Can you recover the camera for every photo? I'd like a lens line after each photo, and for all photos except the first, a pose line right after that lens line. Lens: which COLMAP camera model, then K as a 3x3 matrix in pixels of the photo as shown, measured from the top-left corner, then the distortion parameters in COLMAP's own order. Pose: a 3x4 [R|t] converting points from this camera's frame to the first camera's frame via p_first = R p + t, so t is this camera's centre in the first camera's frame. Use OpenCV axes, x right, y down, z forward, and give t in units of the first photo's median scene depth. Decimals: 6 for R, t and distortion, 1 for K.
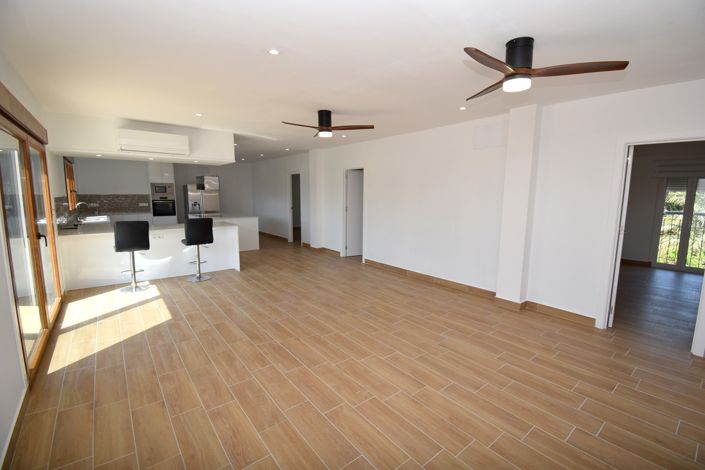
lens RADIAL K [[309.8, 0, 351.8], [0, 309.8, 235.5], [0, 0, 1]] dist [-0.021699, -0.002314]
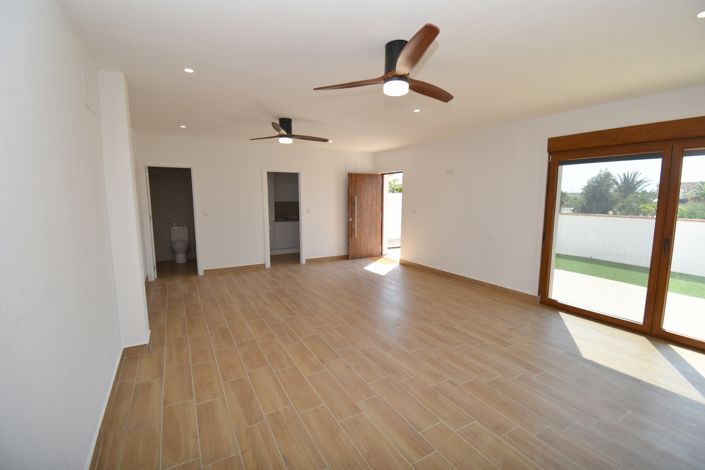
lens RADIAL K [[309.8, 0, 352.7], [0, 309.8, 234.8], [0, 0, 1]] dist [-0.021699, -0.002314]
pose [[-0.989943, -0.023673, 0.139471, -0.103917], [0.012893, 0.966699, 0.255592, -0.249146], [-0.140877, 0.254820, -0.956672, 1.804087]]
